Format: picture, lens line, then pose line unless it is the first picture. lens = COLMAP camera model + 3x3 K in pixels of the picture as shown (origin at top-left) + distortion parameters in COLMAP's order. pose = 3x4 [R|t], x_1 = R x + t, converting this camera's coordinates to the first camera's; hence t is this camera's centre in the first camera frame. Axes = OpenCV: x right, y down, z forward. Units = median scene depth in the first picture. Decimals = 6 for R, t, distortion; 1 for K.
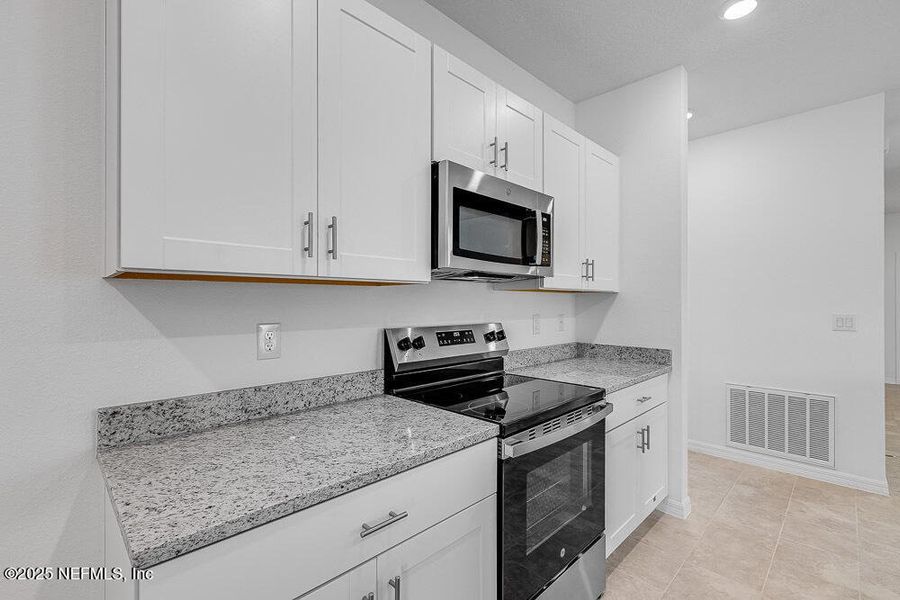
lens RADIAL K [[404.4, 0, 449.8], [0, 404.4, 302.4], [0, 0, 1]] dist [0.003365, 0.000424]
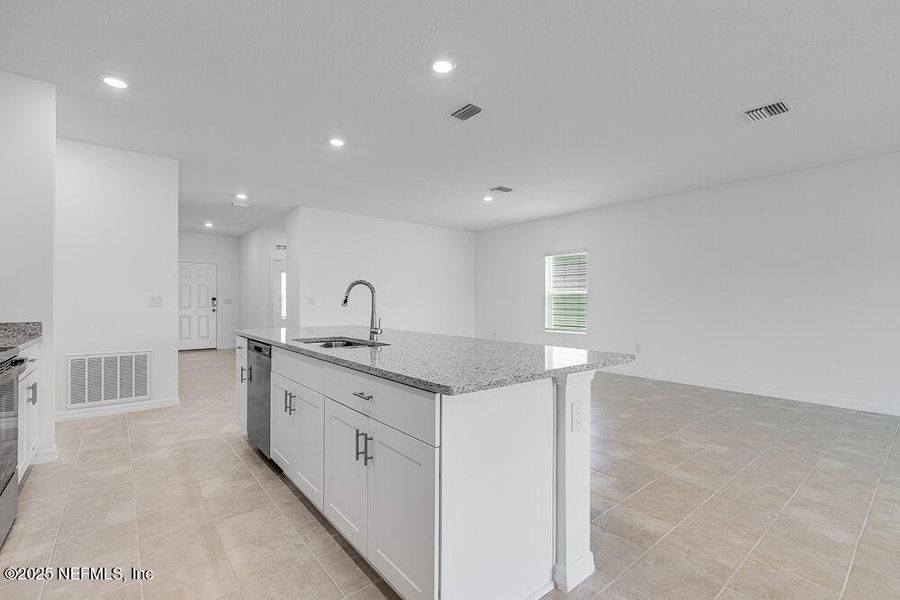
lens RADIAL K [[404.4, 0, 449.8], [0, 404.4, 302.4], [0, 0, 1]] dist [0.003365, 0.000424]
pose [[0.100918, -0.006005, 0.994877, -0.642422], [-0.000072, 0.999982, 0.006043, 0.068364], [-0.994895, -0.000681, 0.100915, -0.373316]]
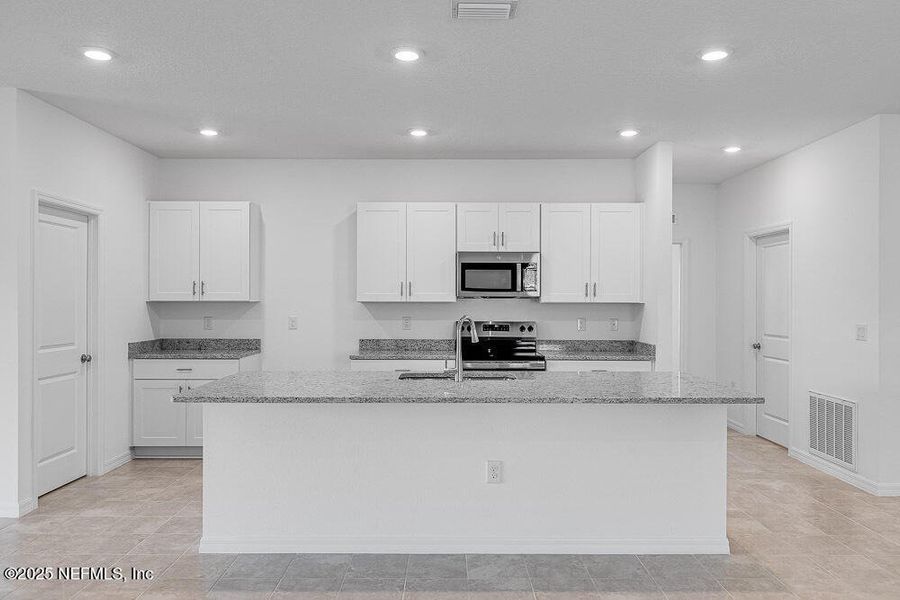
lens RADIAL K [[647.7, 0, 450.0], [0, 647.7, 300.0], [0, 0, 1]] dist [0.001486, -0.001816]
pose [[0.710523, -0.000312, -0.703674, 2.094051], [-0.003752, 0.999984, -0.004232, -0.033493], [0.703664, 0.005647, 0.710511, -1.406643]]
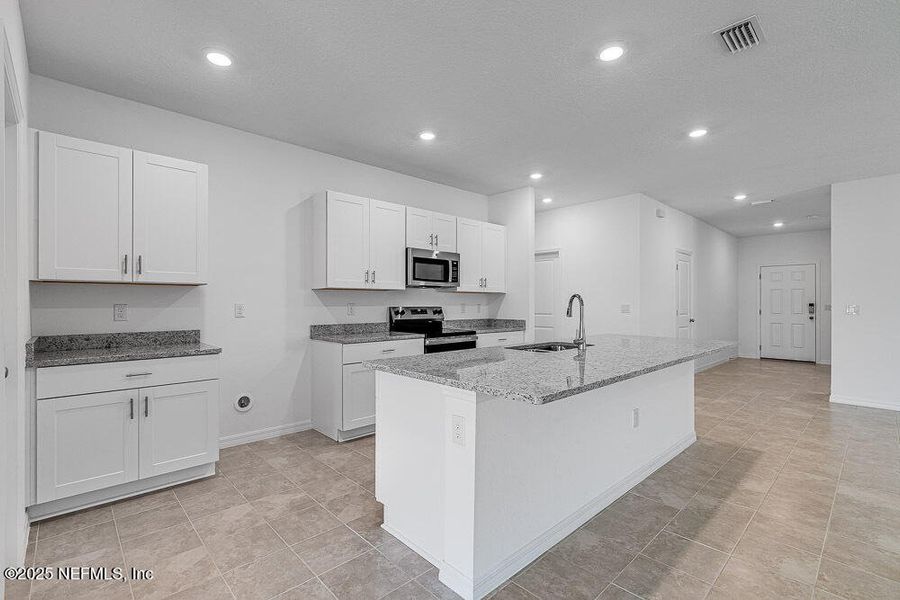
lens RADIAL K [[406.3, 0, 445.5], [0, 406.3, 300.0], [0, 0, 1]] dist [0.000072, -0.000206]
pose [[0.999428, -0.001421, -0.033794, 0.262666], [0.001109, 0.999957, -0.009242, 0.040304], [0.033806, 0.009200, 0.999386, -1.468466]]
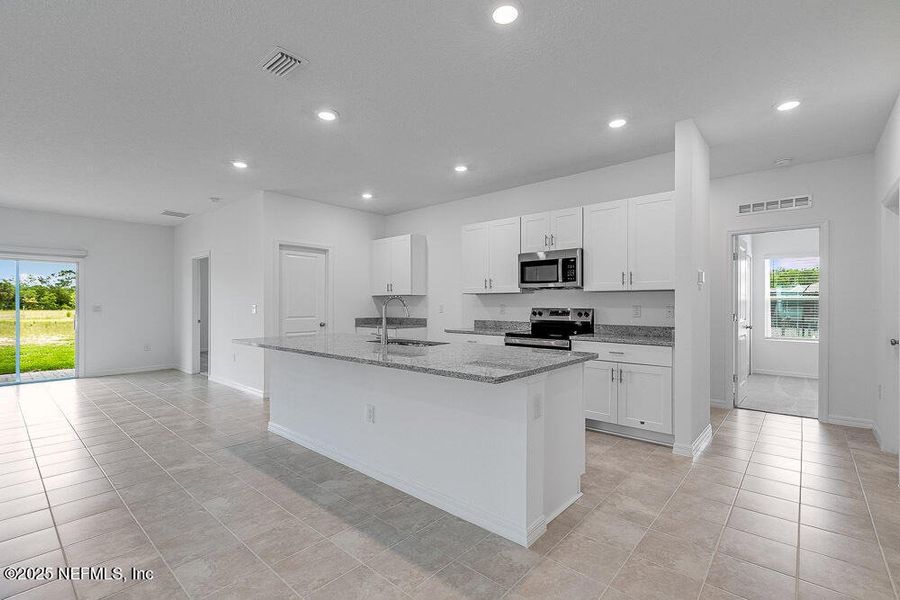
lens RADIAL K [[404.4, 0, 449.8], [0, 404.4, 302.4], [0, 0, 1]] dist [0.003365, 0.000424]
pose [[0.067218, -0.006914, -0.997714, 2.411118], [-0.003351, 0.999969, -0.007156, 0.042853], [0.997733, 0.003825, 0.067193, 0.186309]]
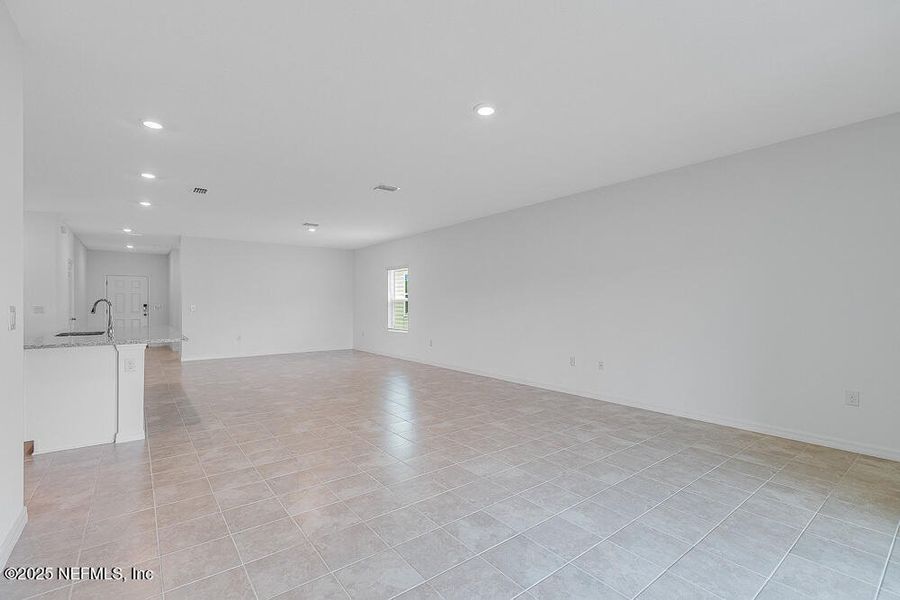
lens RADIAL K [[404.4, 0, 449.8], [0, 404.4, 302.4], [0, 0, 1]] dist [0.003365, 0.000424]
pose [[0.124729, -0.000629, 0.992191, -1.437745], [0.004836, 0.999988, 0.000026, 0.033462], [-0.992179, 0.004795, 0.124730, -2.284334]]
